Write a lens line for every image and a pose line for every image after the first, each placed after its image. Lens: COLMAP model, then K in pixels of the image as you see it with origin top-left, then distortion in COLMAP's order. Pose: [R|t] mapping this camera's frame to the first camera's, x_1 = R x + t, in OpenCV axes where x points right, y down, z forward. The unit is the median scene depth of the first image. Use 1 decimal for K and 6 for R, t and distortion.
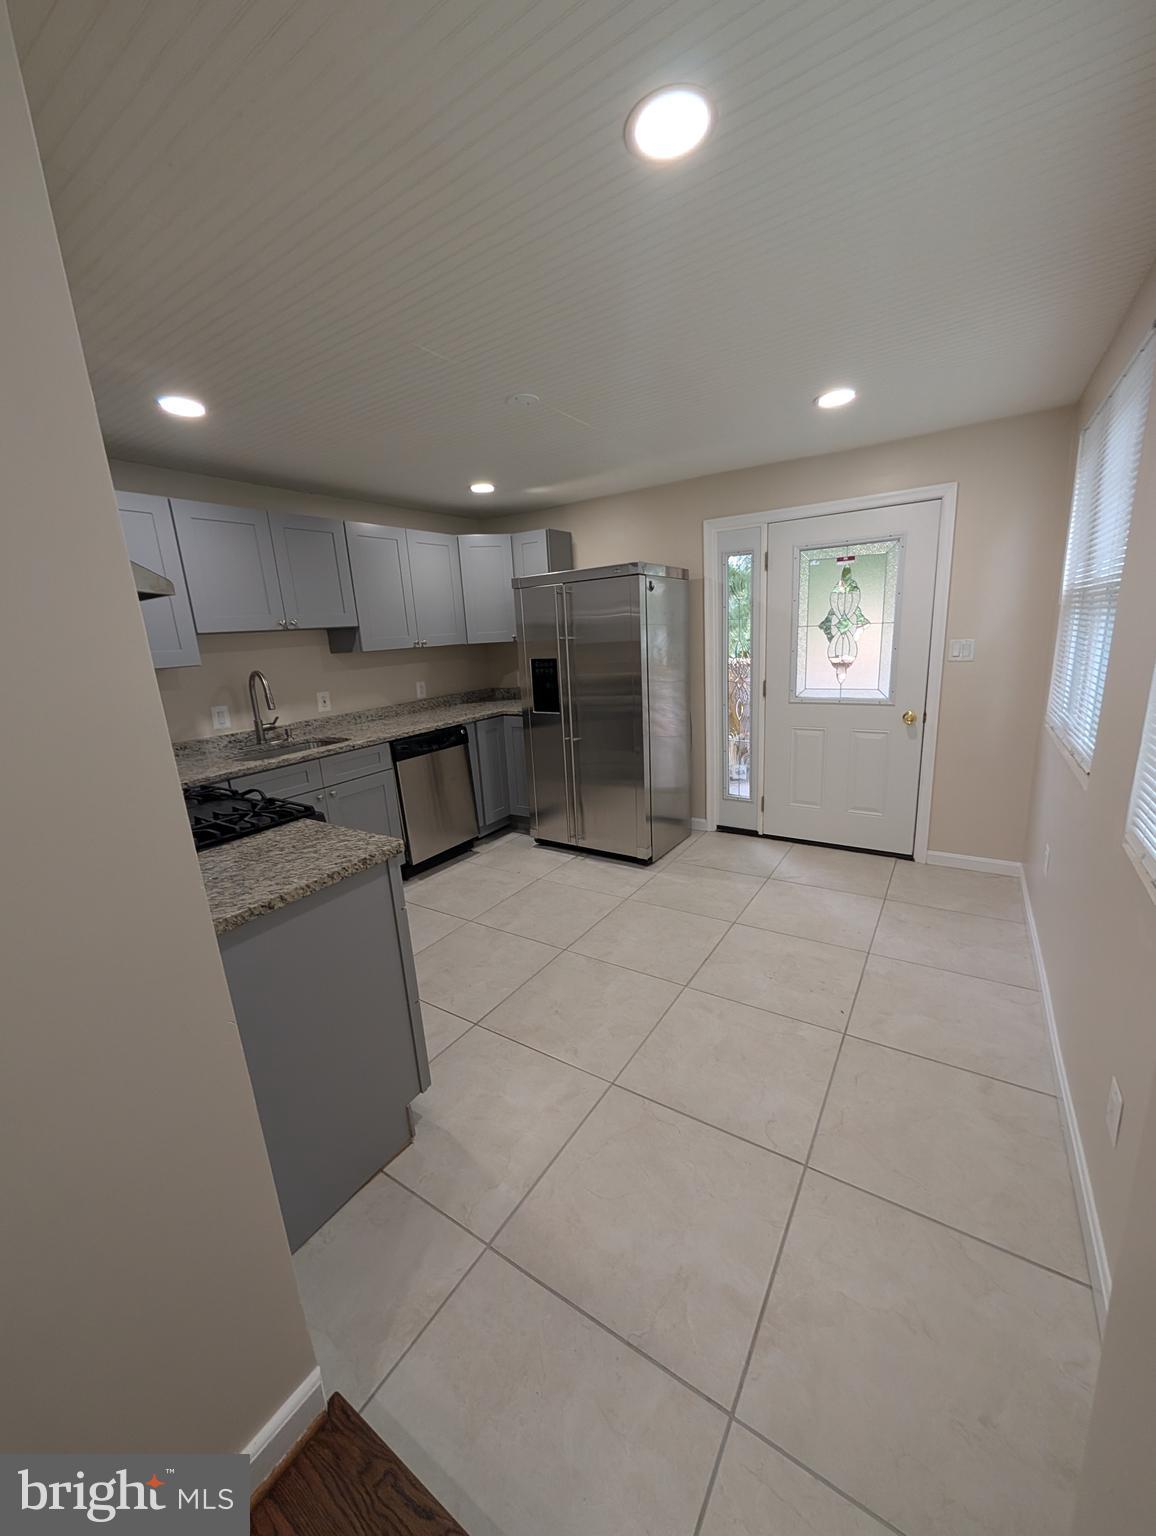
lens RADIAL K [[576.3, 0, 578.0], [0, 576.3, 768.0], [0, 0, 1]] dist [-0.038139, 0.000024]
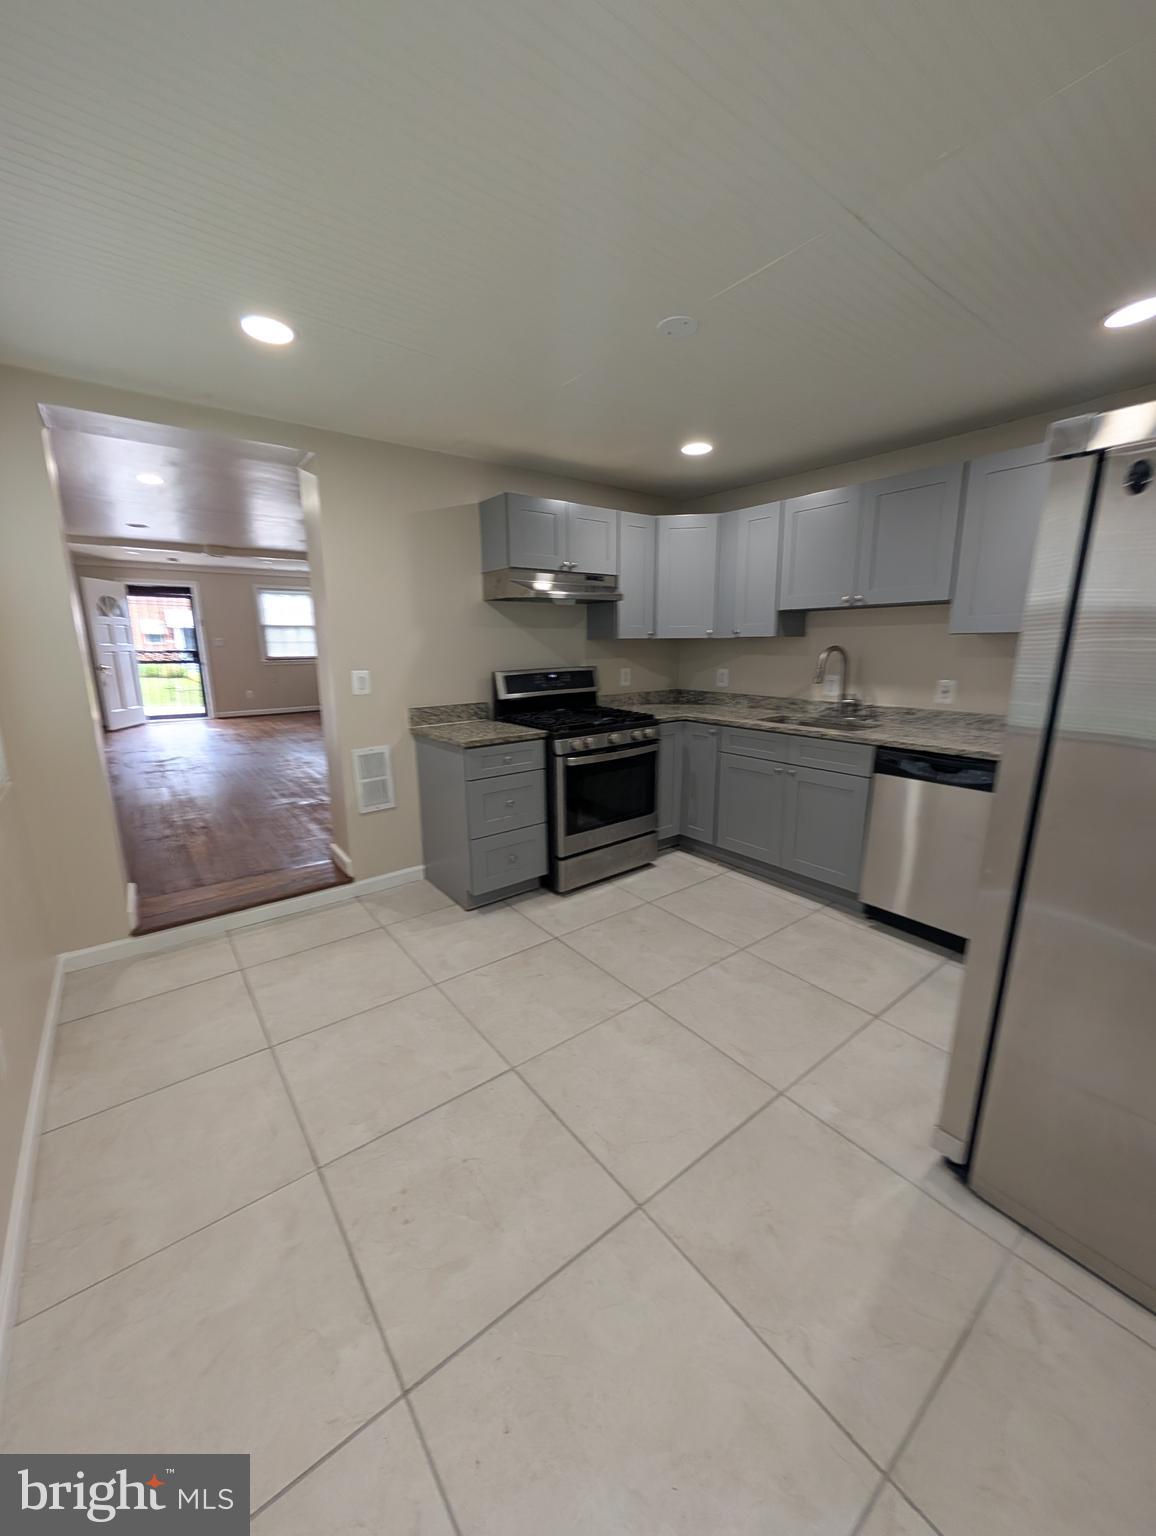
lens RADIAL K [[579.3, 0, 592.8], [0, 579.3, 765.5], [0, 0, 1]] dist [0.000370, -0.000066]
pose [[-0.316570, 0.270598, -0.909154, 0.739811], [-0.181573, 0.923438, 0.338074, -0.304696], [0.931029, 0.272102, -0.243199, 1.112425]]
